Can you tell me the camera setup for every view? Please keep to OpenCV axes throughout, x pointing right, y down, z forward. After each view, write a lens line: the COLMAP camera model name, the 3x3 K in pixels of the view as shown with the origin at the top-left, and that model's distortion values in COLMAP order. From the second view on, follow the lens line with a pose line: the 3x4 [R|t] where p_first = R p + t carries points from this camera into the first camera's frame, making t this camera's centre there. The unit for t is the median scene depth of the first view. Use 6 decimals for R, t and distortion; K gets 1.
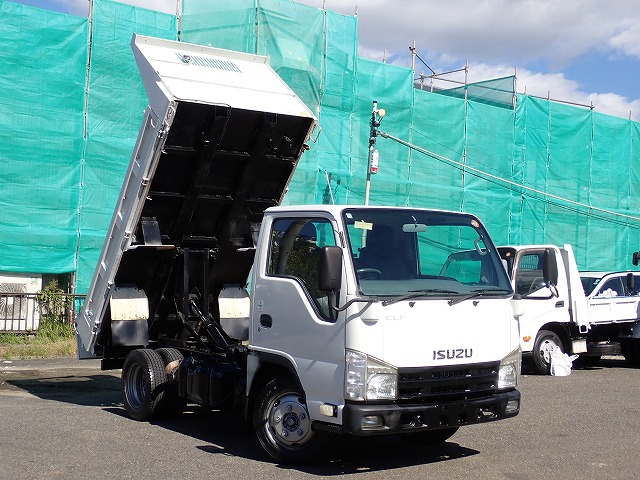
lens RADIAL K [[1233.2, 0, 320.0], [0, 1233.2, 240.0], [0, 0, 1]] dist [0.050486, -0.145273]
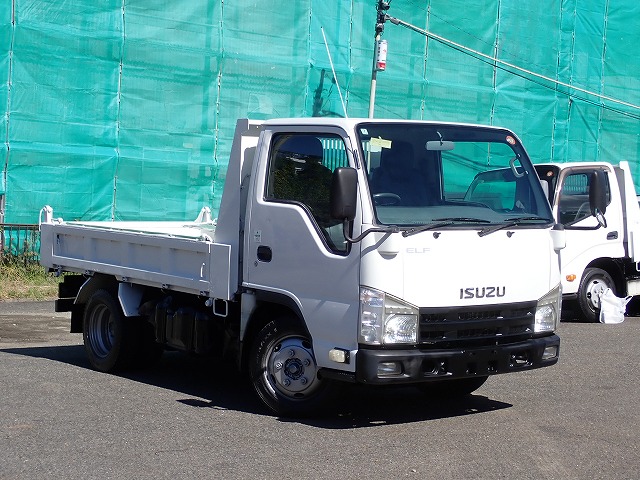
lens RADIAL K [[1357.0, 0, 269.0], [0, 1357.0, 304.7], [0, 0, 1]] dist [-0.115518, 1.176588]
pose [[0.998648, 0.004958, -0.051737, 0.015260], [0.000437, 0.994603, 0.103756, 0.004802], [0.051972, -0.103638, 0.993256, 0.103238]]
